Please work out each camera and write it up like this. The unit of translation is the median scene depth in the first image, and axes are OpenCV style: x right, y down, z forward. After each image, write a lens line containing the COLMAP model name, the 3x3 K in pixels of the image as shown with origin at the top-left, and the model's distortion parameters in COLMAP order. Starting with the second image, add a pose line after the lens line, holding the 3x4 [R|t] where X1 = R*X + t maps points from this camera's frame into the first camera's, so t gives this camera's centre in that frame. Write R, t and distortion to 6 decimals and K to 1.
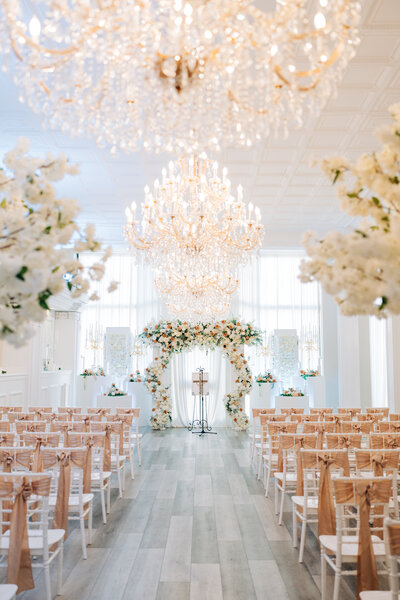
lens RADIAL K [[599.1, 0, 200.0], [0, 599.1, 300.1], [0, 0, 1]] dist [0.010051, 0.000000]
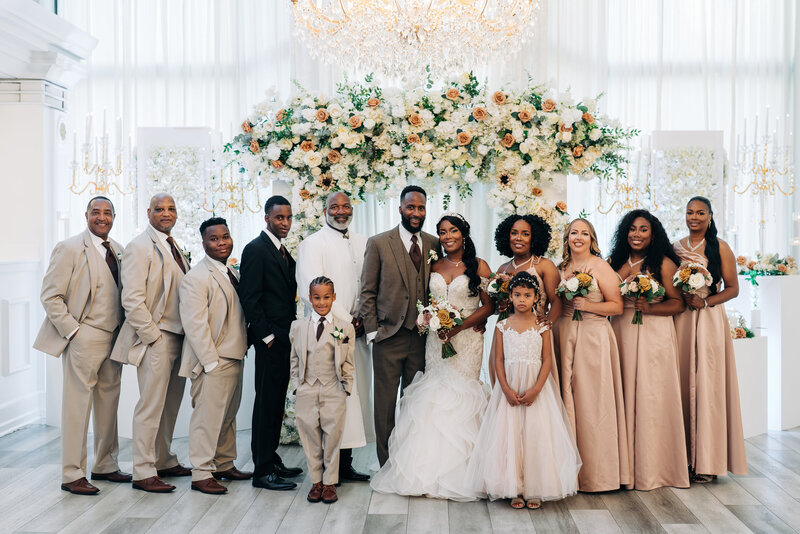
lens RADIAL K [[1150.9, 0, 400.0], [0, 1150.9, 266.8], [0, 0, 1]] dist [0.008225, 0.000000]
pose [[0.999766, -0.003227, -0.021400, 0.000419], [0.005864, 0.992221, 0.124349, 0.047900], [0.020833, -0.124446, 0.992008, 0.409237]]
